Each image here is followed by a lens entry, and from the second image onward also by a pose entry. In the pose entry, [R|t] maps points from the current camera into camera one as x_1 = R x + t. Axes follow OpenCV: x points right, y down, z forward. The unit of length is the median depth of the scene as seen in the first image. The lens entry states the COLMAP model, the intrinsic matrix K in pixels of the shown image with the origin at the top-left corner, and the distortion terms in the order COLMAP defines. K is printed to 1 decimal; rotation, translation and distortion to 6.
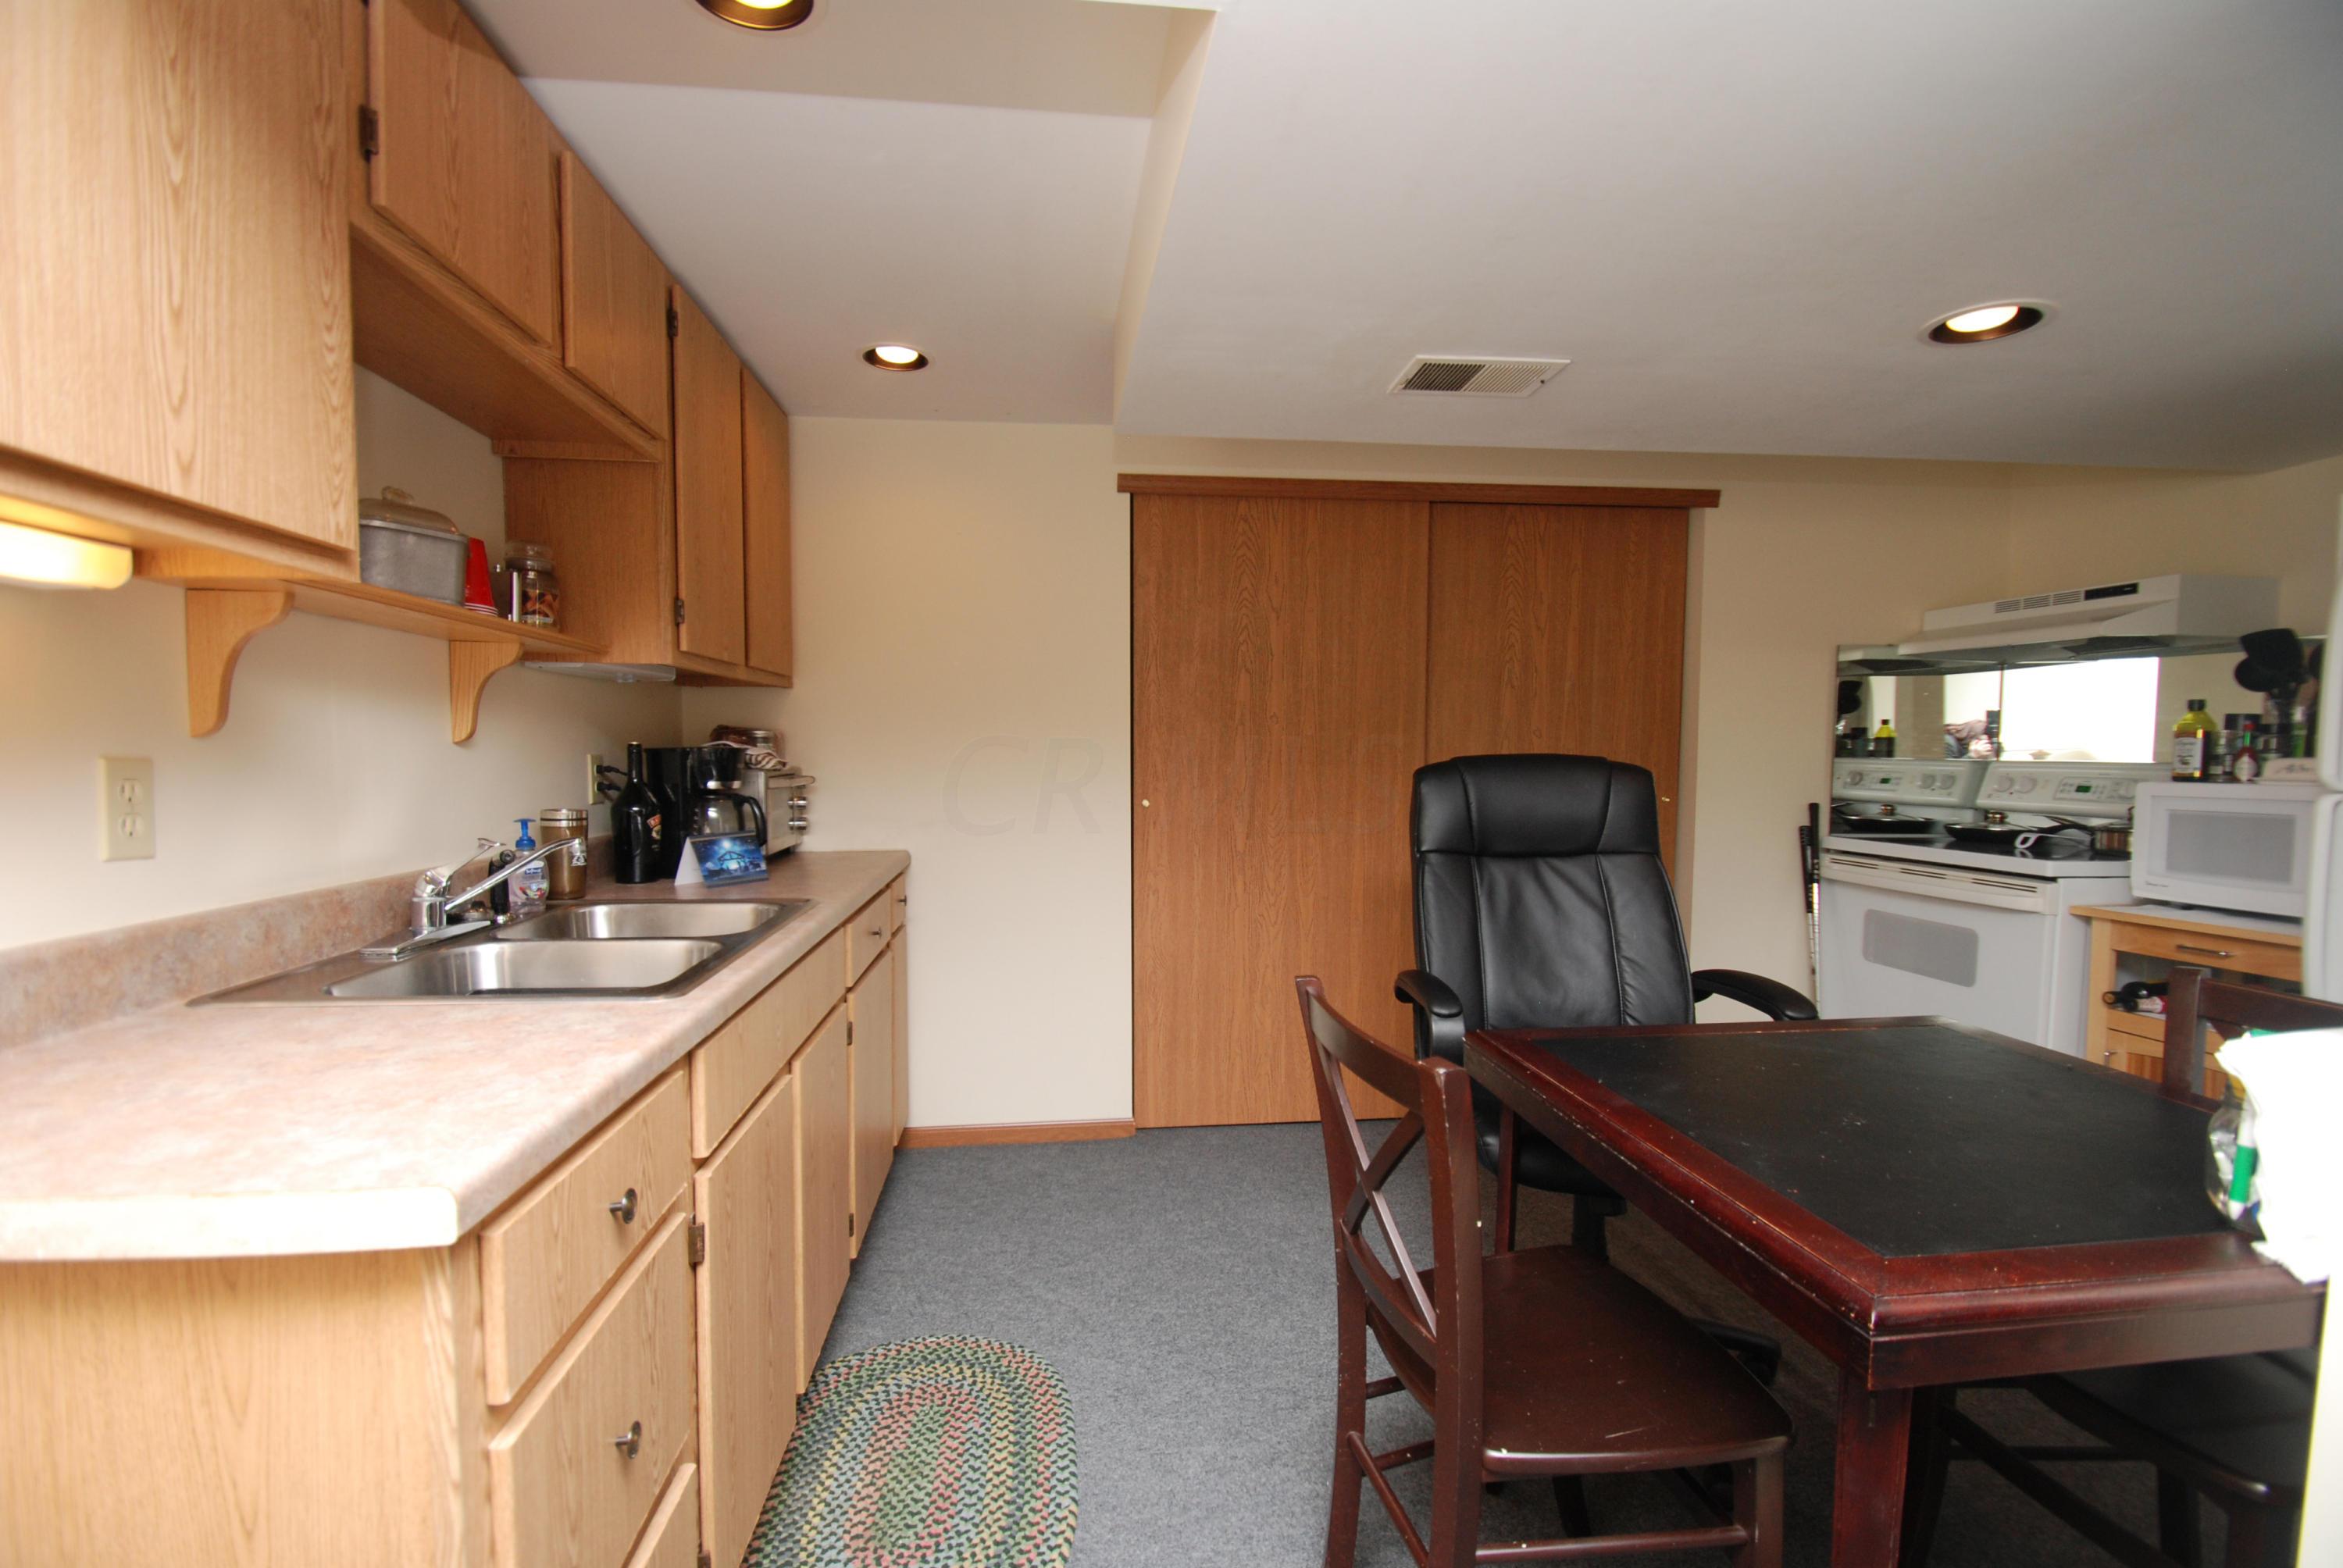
lens RADIAL K [[1028.0, 0, 1144.5], [0, 1028.0, 810.6], [0, 0, 1]] dist [-0.000178, -0.000476]
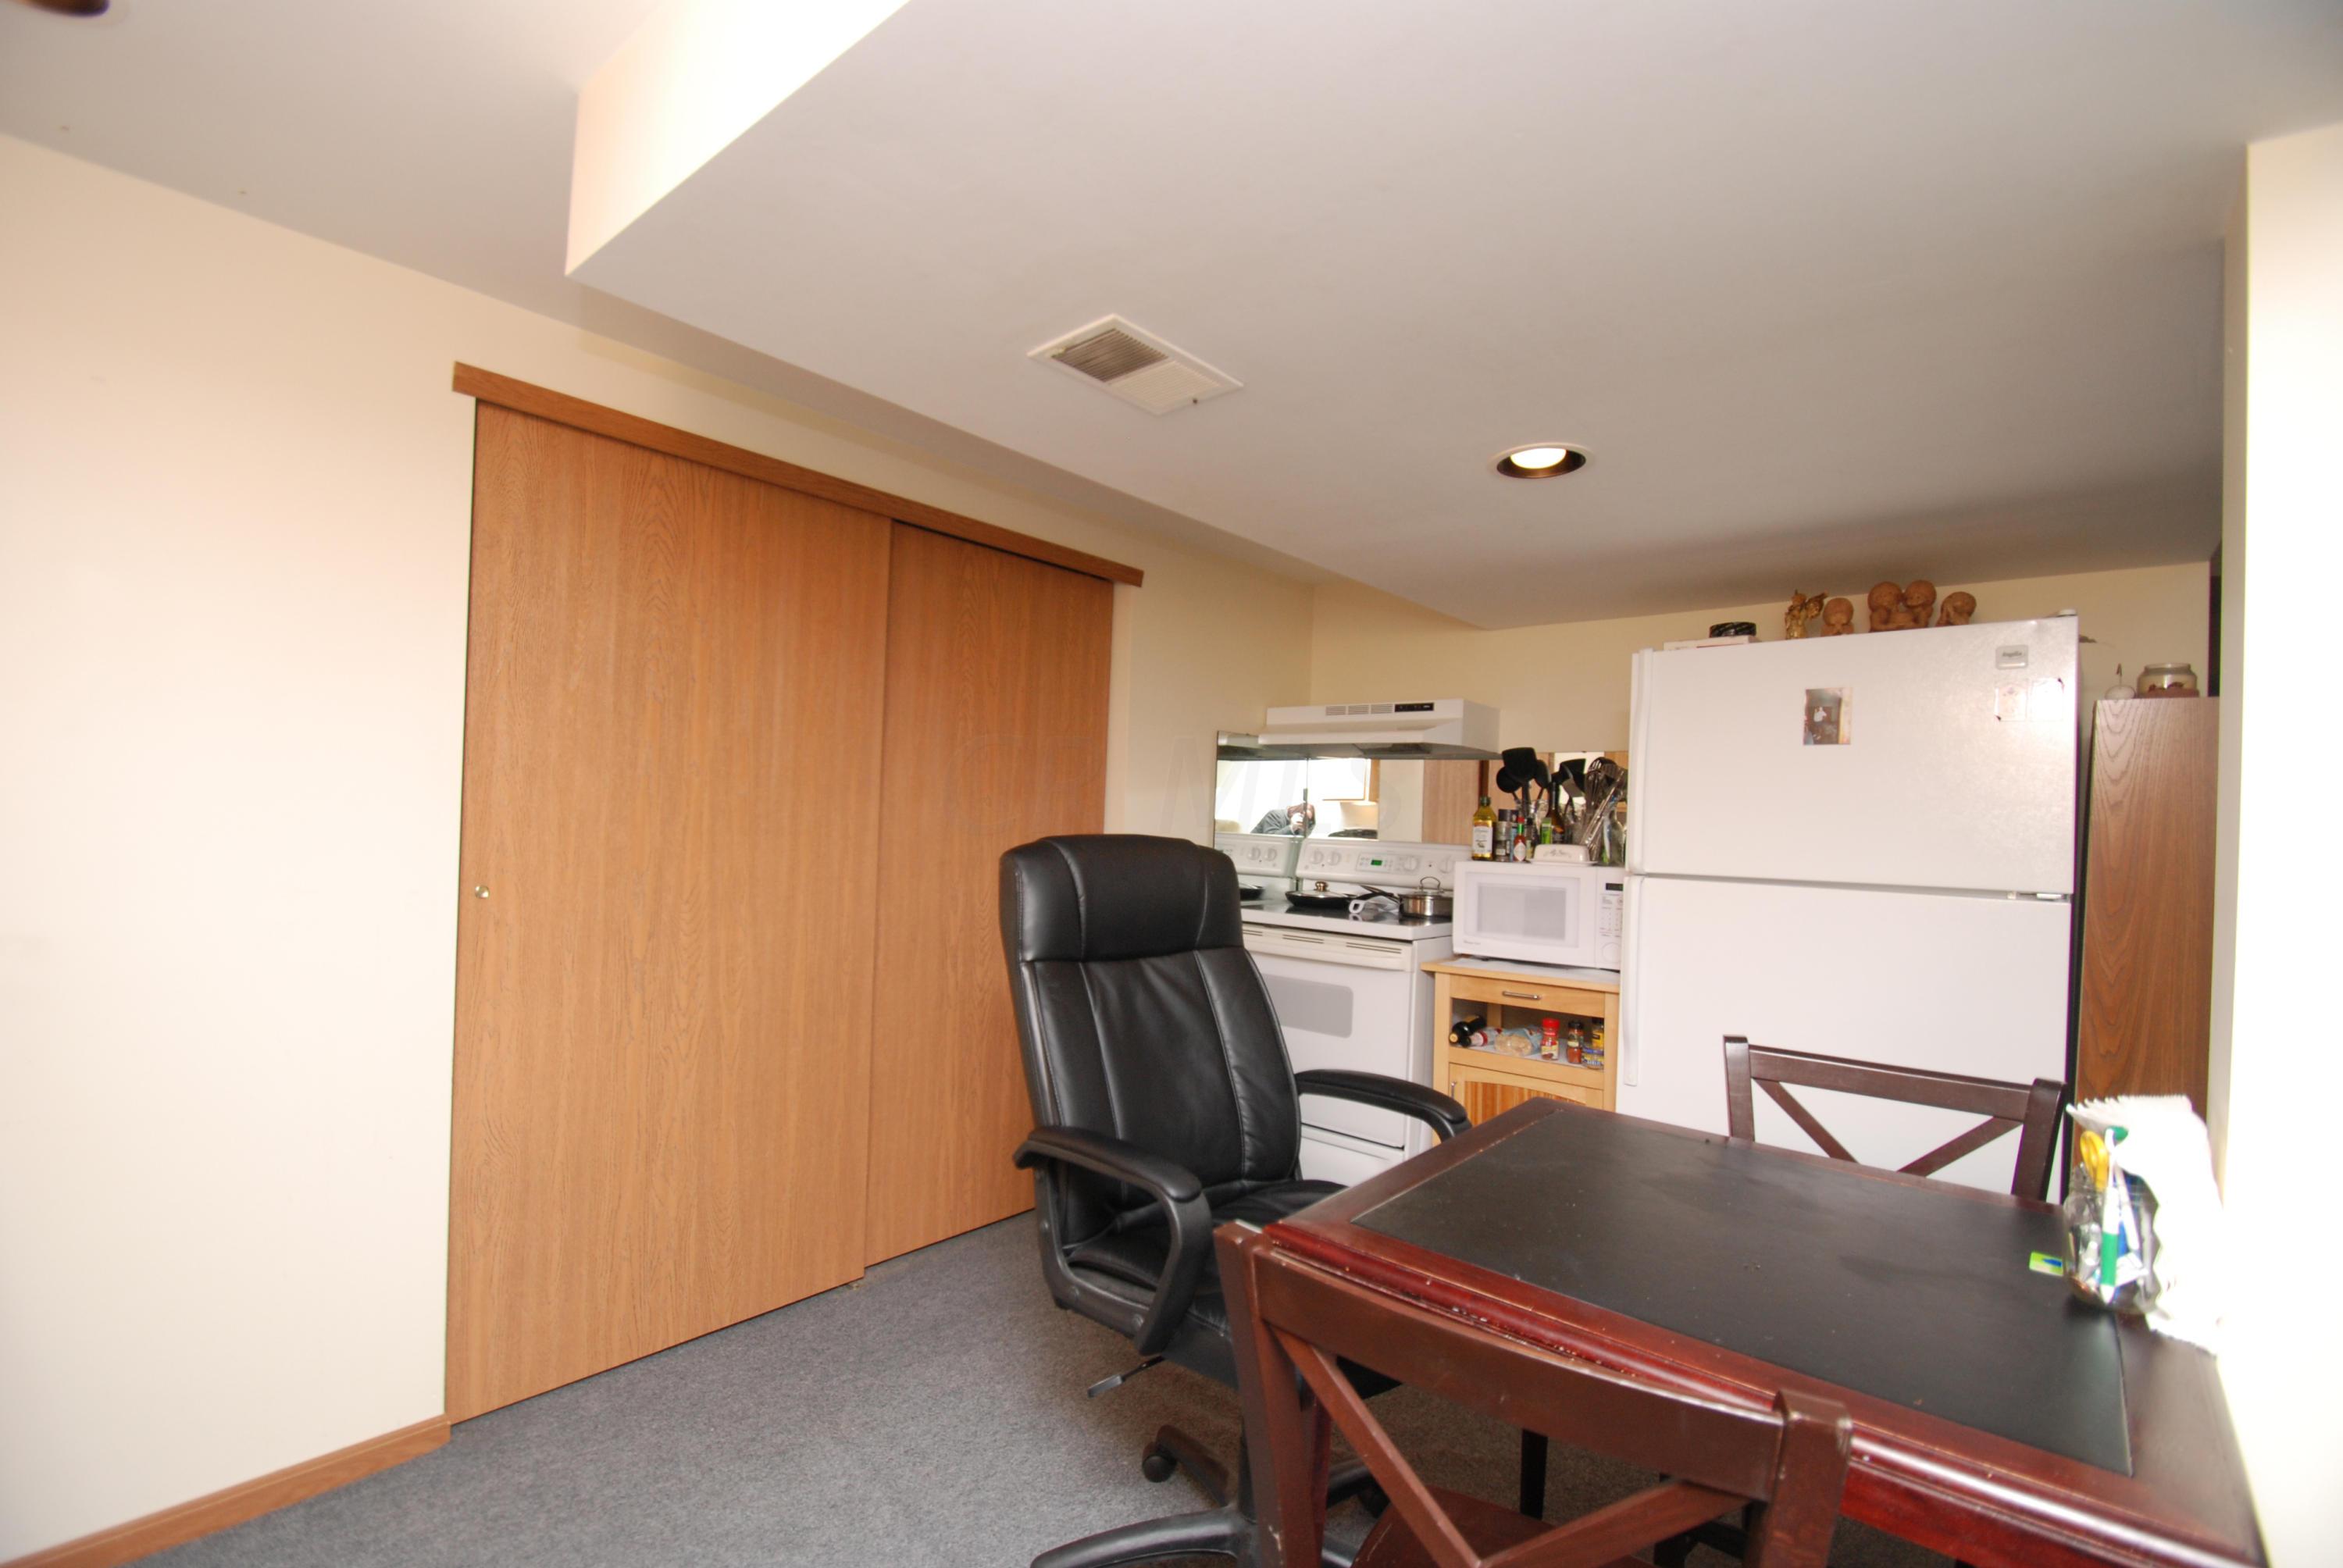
lens RADIAL K [[1028.0, 0, 1144.5], [0, 1028.0, 810.6], [0, 0, 1]] dist [-0.000178, -0.000476]
pose [[0.726706, 0.027935, 0.686380, -0.151159], [0.006420, 0.998853, -0.047450, -0.027068], [-0.686918, 0.038889, 0.725693, 0.293999]]
